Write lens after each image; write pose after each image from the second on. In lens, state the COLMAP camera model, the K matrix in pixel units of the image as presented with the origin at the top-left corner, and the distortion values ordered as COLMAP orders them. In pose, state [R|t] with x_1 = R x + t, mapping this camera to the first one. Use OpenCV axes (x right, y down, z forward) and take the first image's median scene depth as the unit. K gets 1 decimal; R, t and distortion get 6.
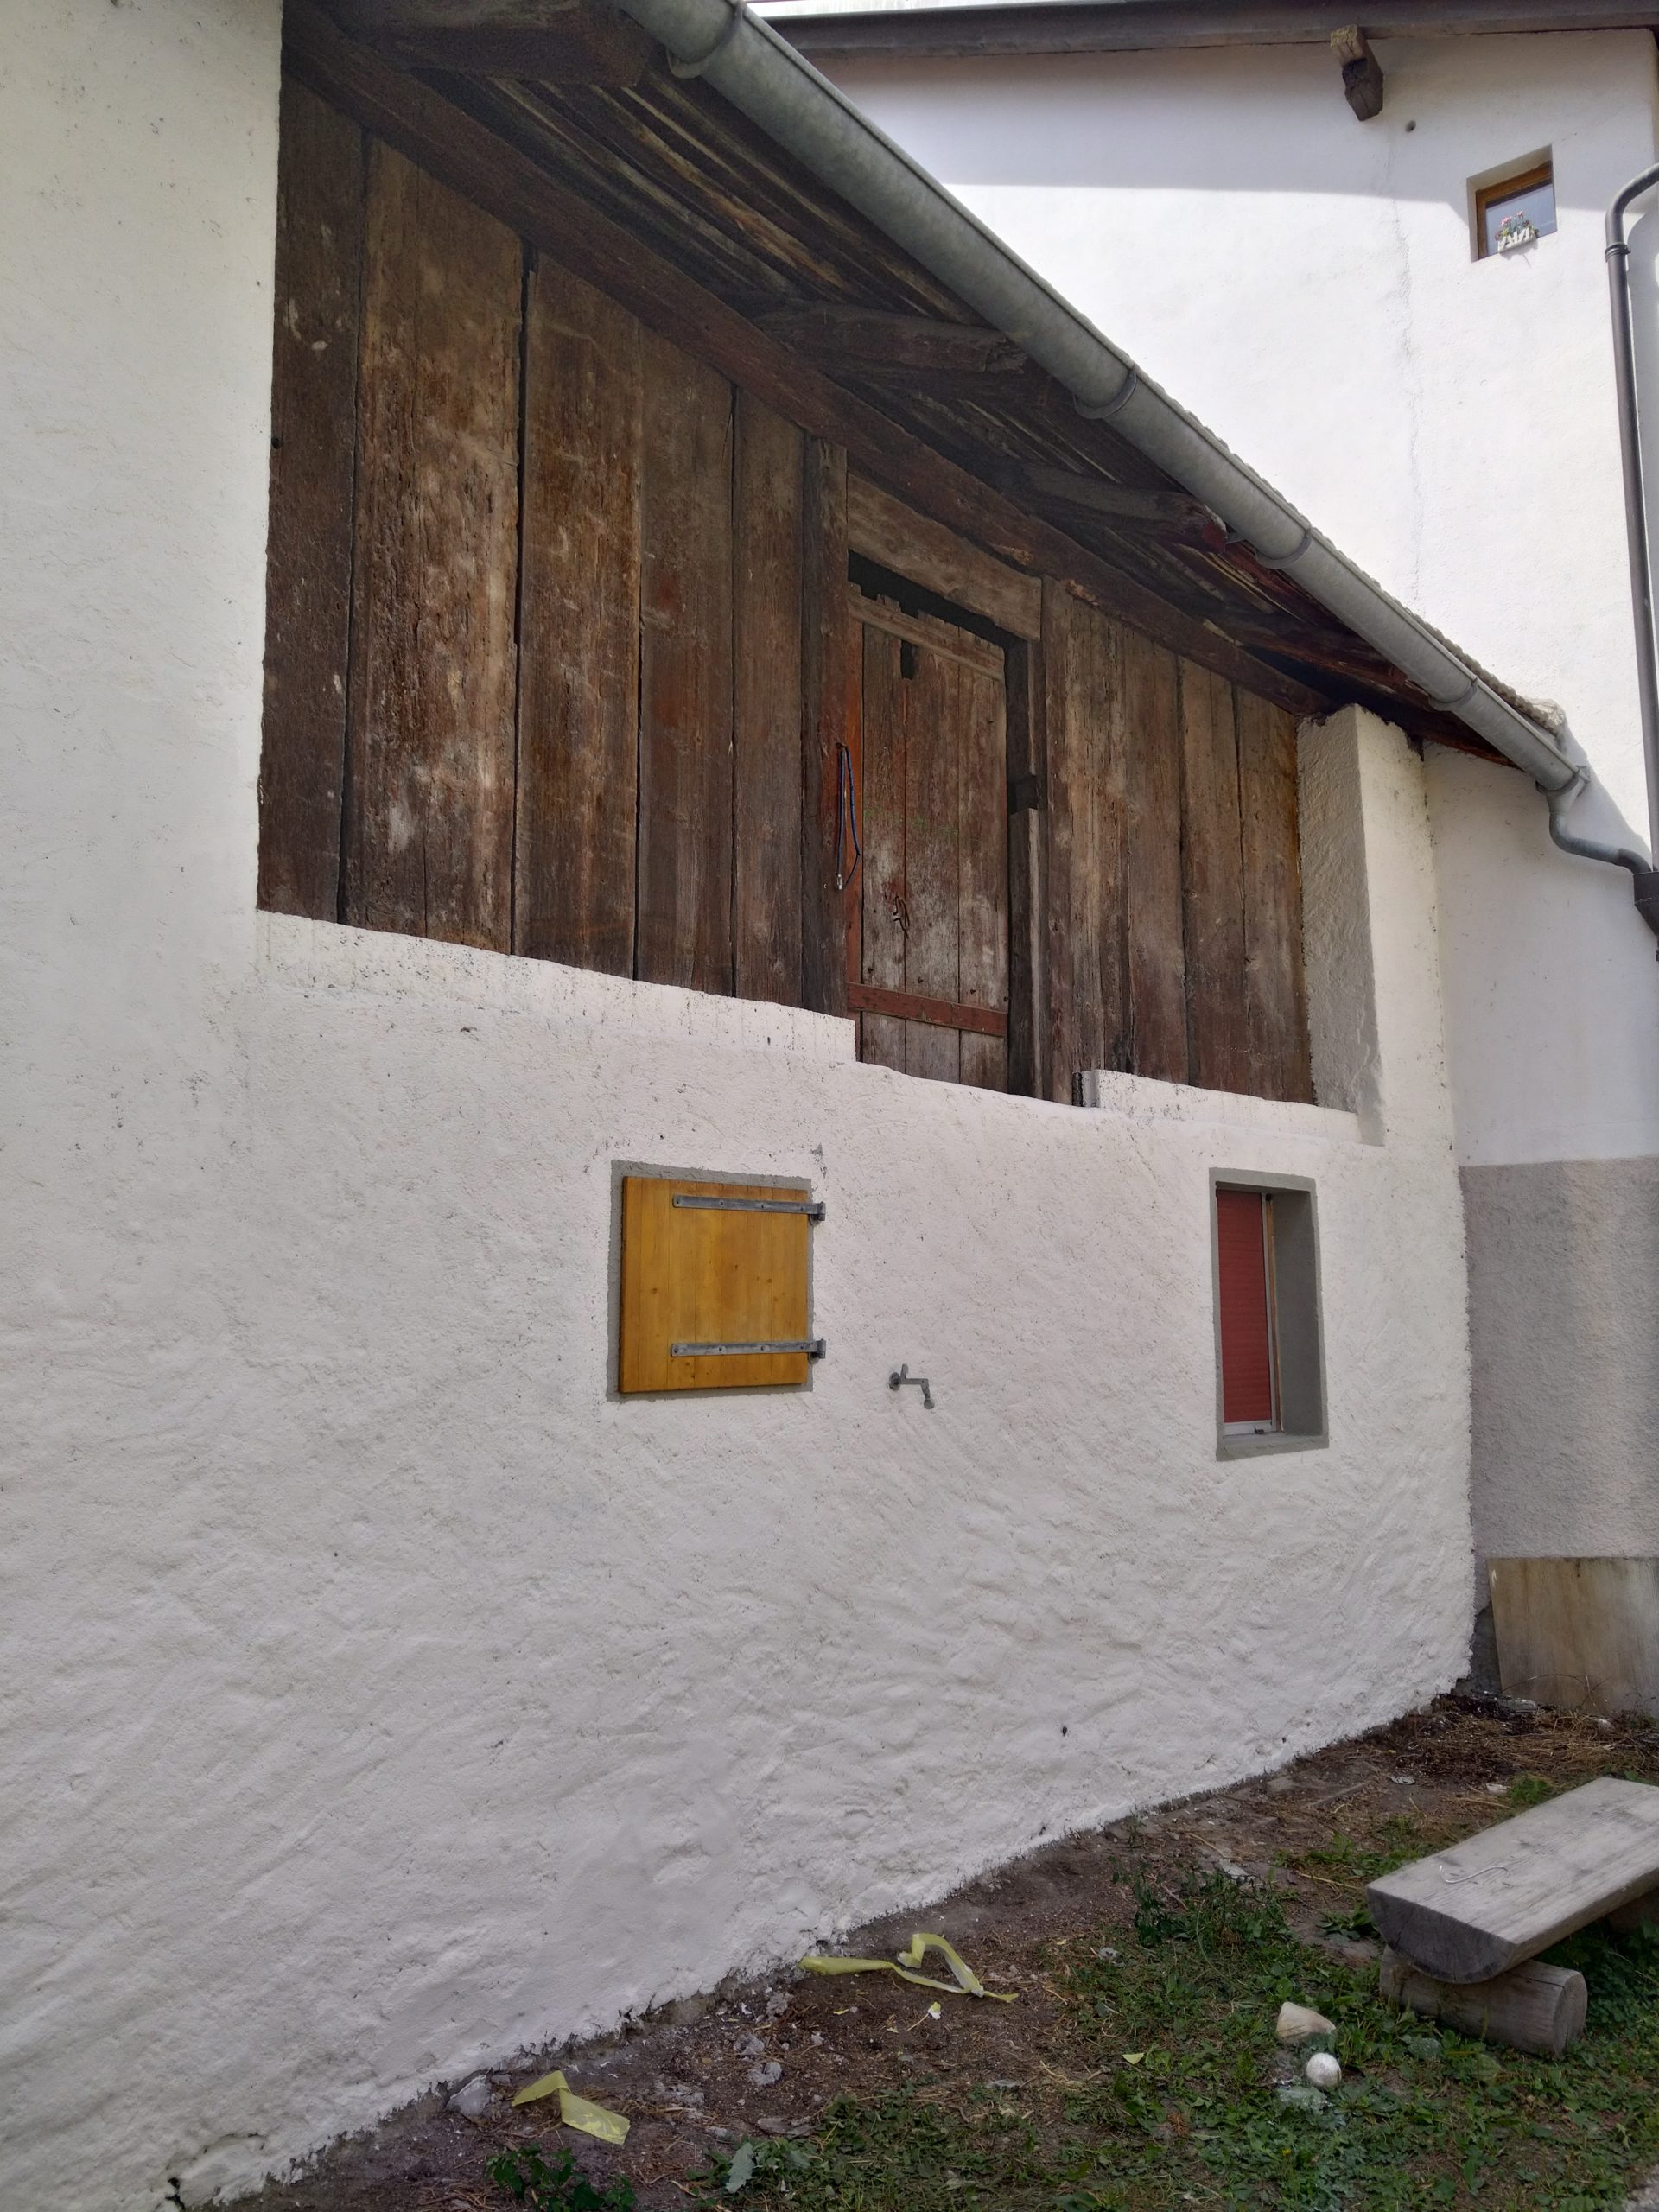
lens RADIAL K [[1646.5, 0, 829.5], [0, 1646.5, 1106.0], [0, 0, 1]] dist [-0.000704, -0.002777]
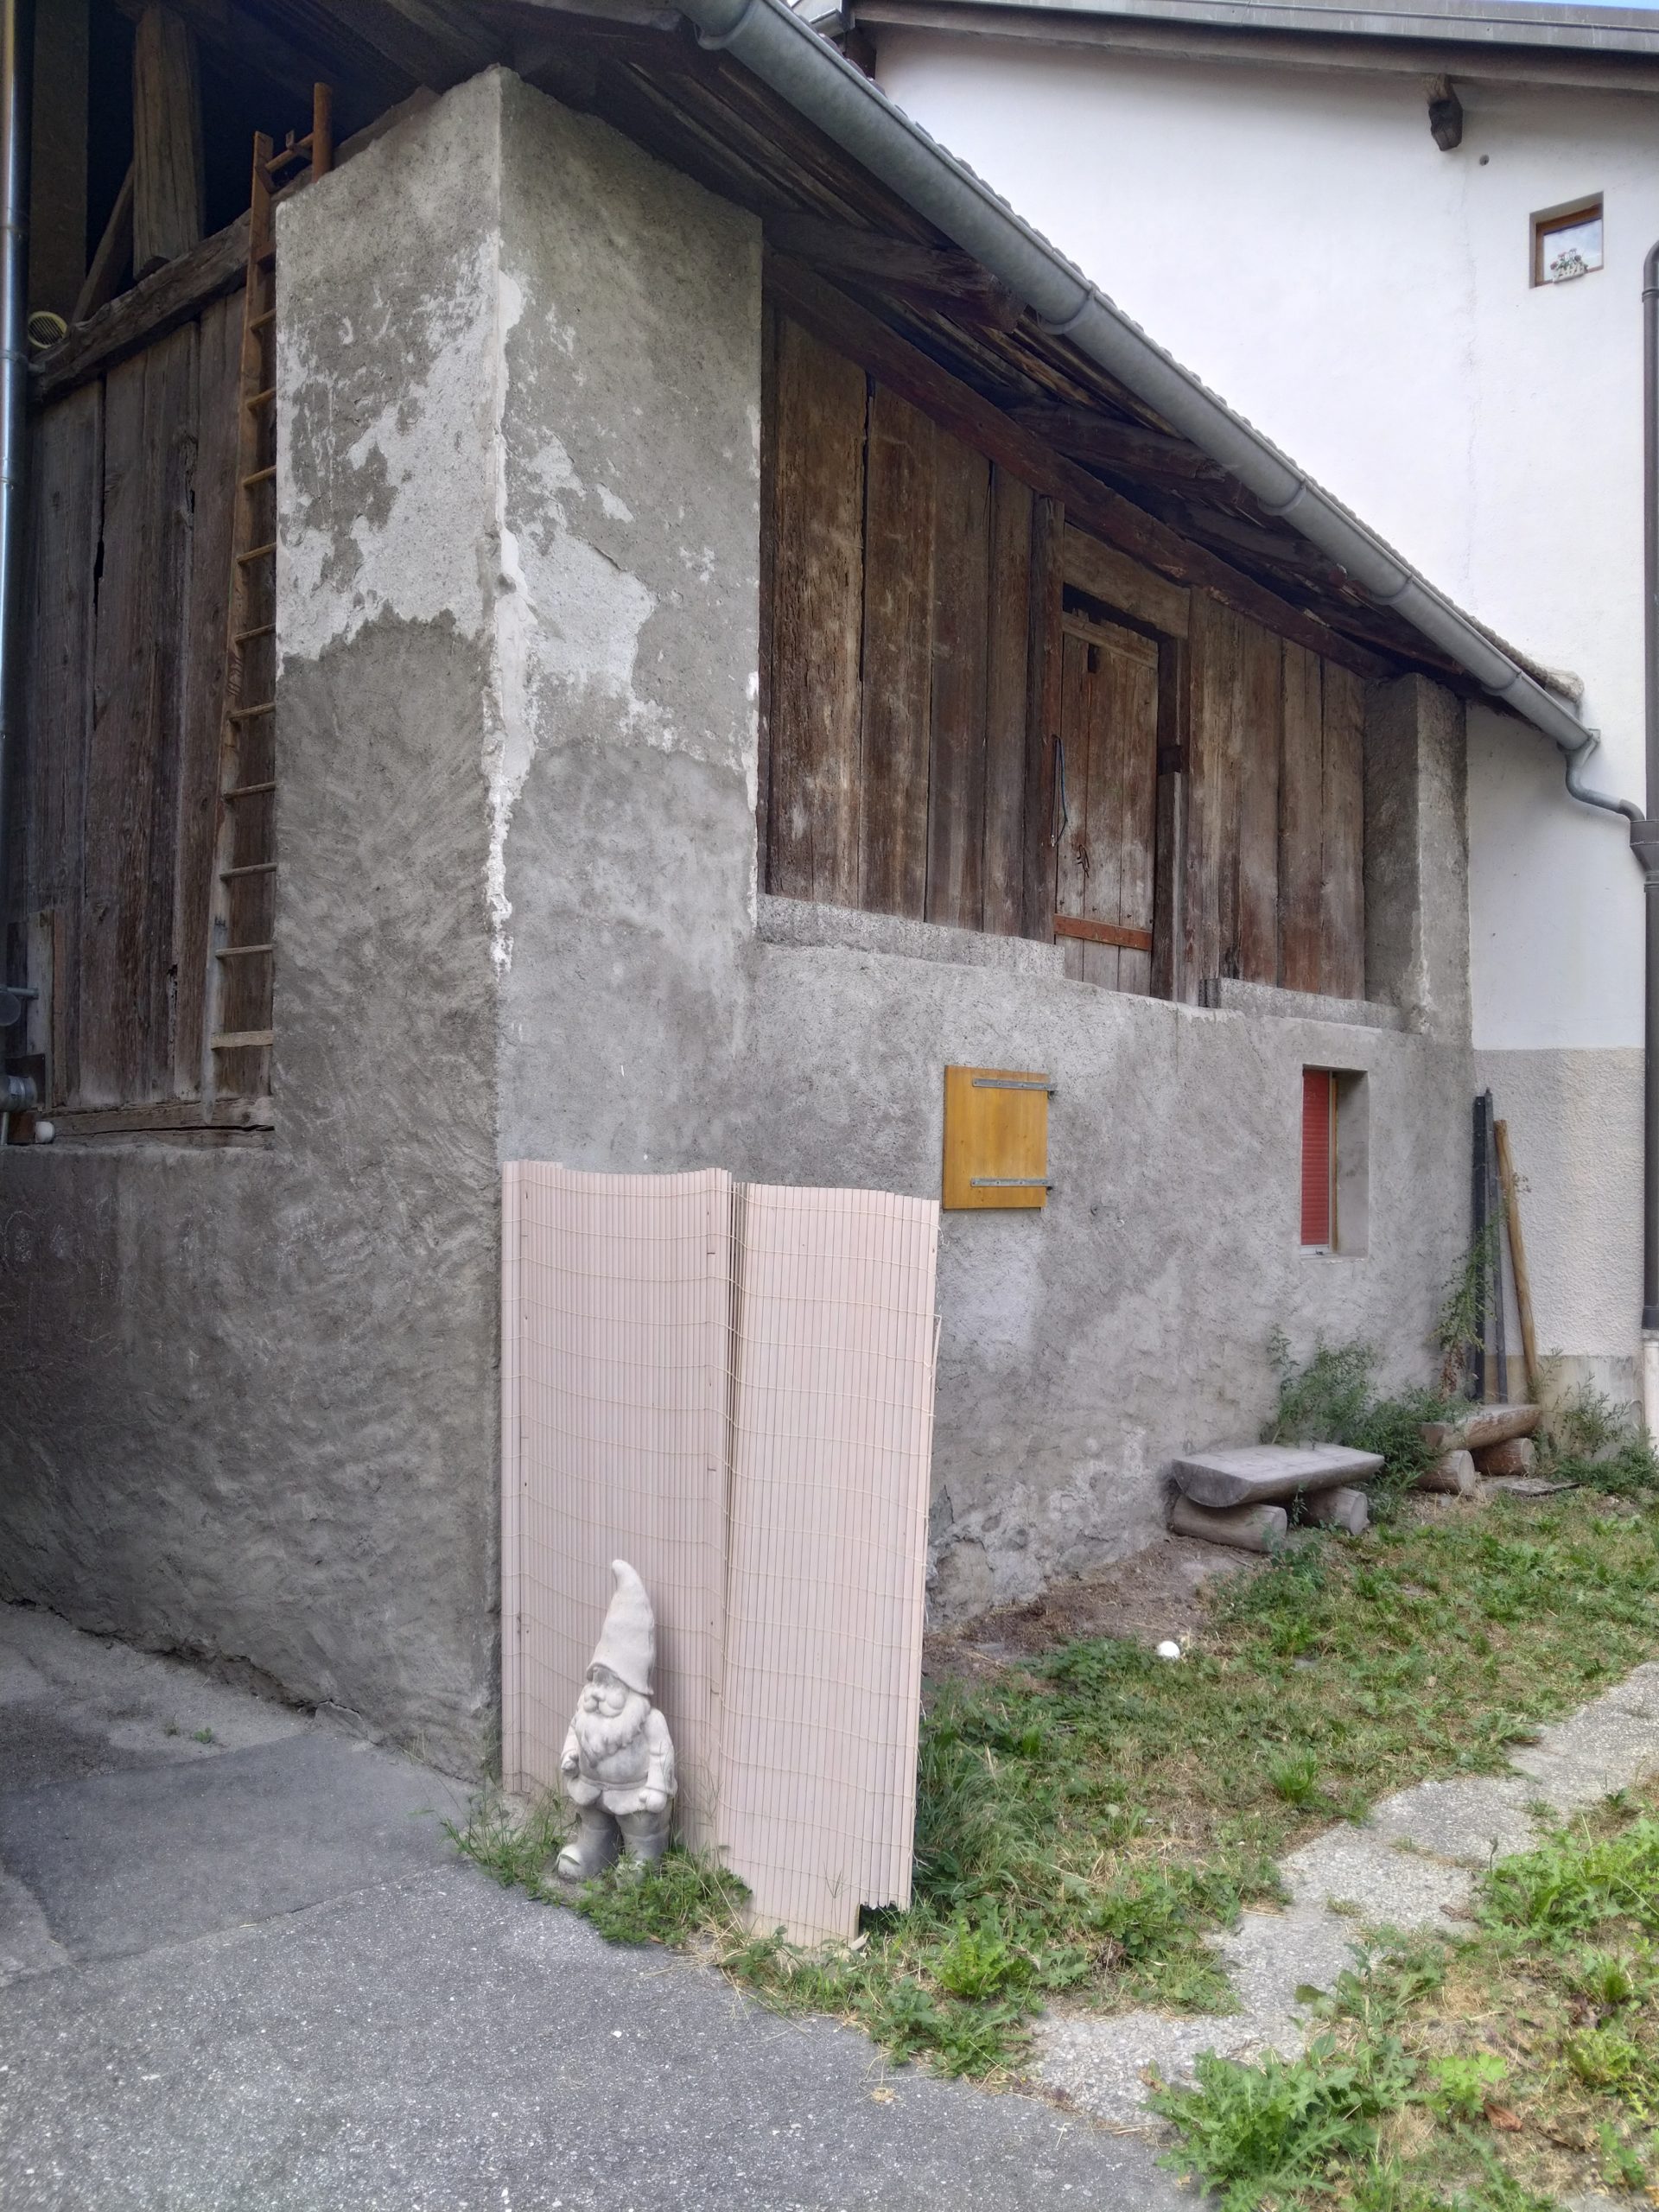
lens RADIAL K [[1700.1, 0, 829.5], [0, 1700.1, 1106.0], [0, 0, 1]] dist [-0.007348, 0.002367]
pose [[0.999232, 0.018155, 0.034732, -0.195482], [-0.021550, 0.994753, 0.100011, -0.050125], [-0.032734, -0.100683, 0.994380, -0.347683]]
